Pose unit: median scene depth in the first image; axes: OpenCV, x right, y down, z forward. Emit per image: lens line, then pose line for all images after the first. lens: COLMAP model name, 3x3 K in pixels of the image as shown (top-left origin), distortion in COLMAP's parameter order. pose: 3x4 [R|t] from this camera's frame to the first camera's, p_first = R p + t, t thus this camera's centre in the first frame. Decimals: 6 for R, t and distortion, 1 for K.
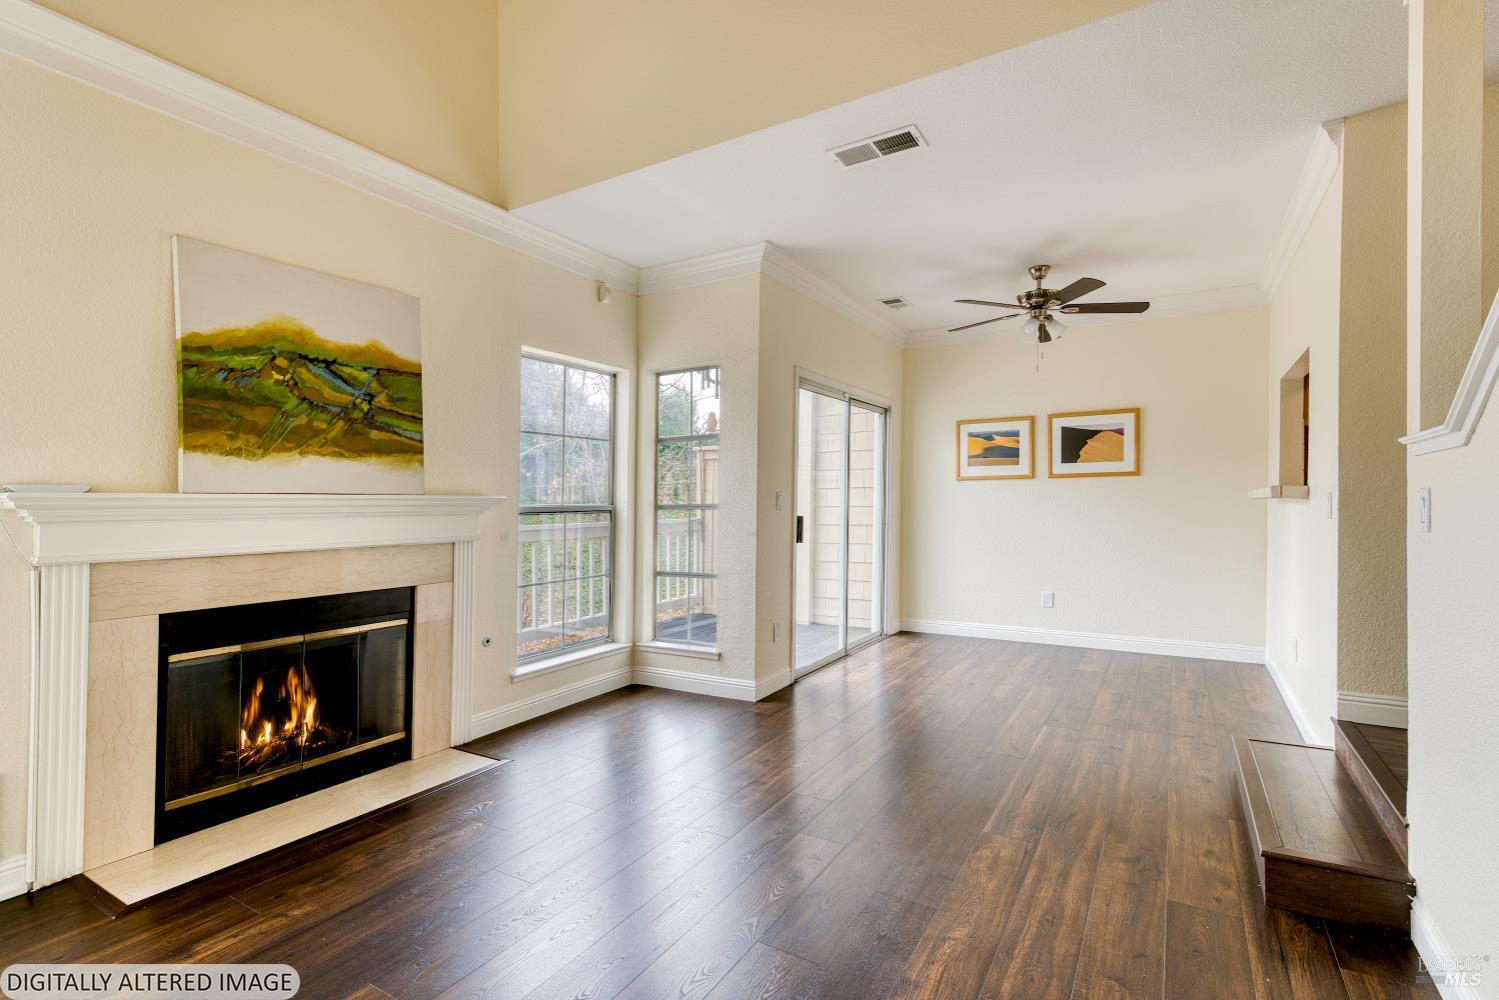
lens RADIAL K [[693.4, 0, 757.6], [0, 693.4, 490.3], [0, 0, 1]] dist [0.002853, 0.000089]
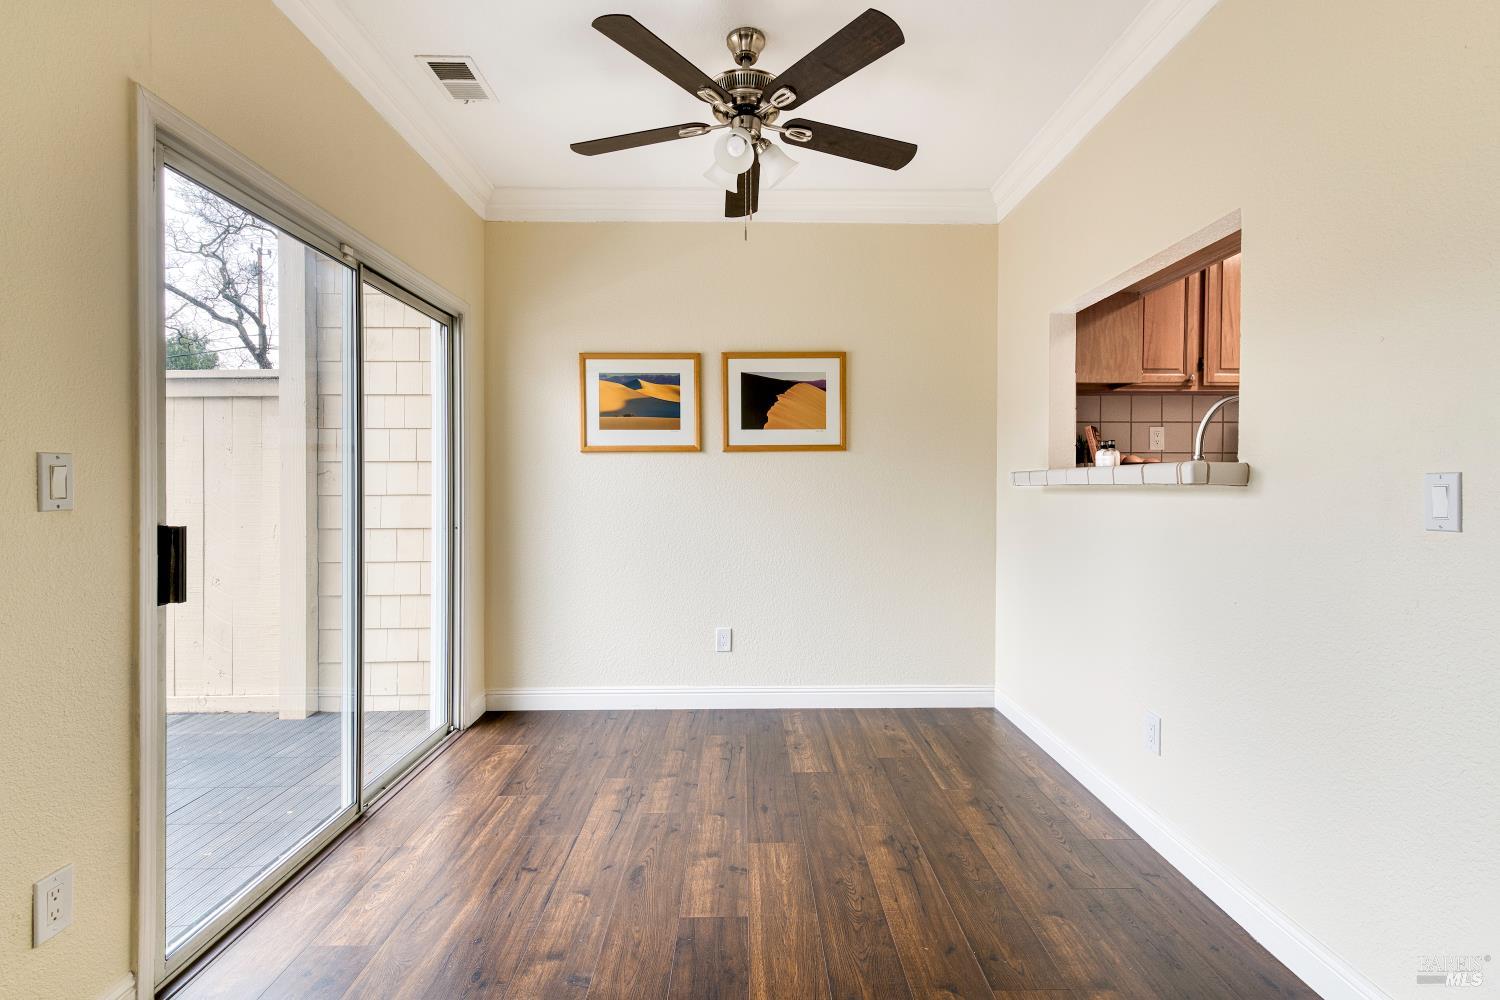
lens RADIAL K [[709.4, 0, 753.5], [0, 709.4, 534.8], [0, 0, 1]] dist [0.022047, -0.000012]
pose [[0.852524, -0.031008, 0.521767, 0.184834], [-0.010978, 0.996956, 0.077187, 0.015403], [-0.522572, -0.071532, 0.849589, 0.799647]]
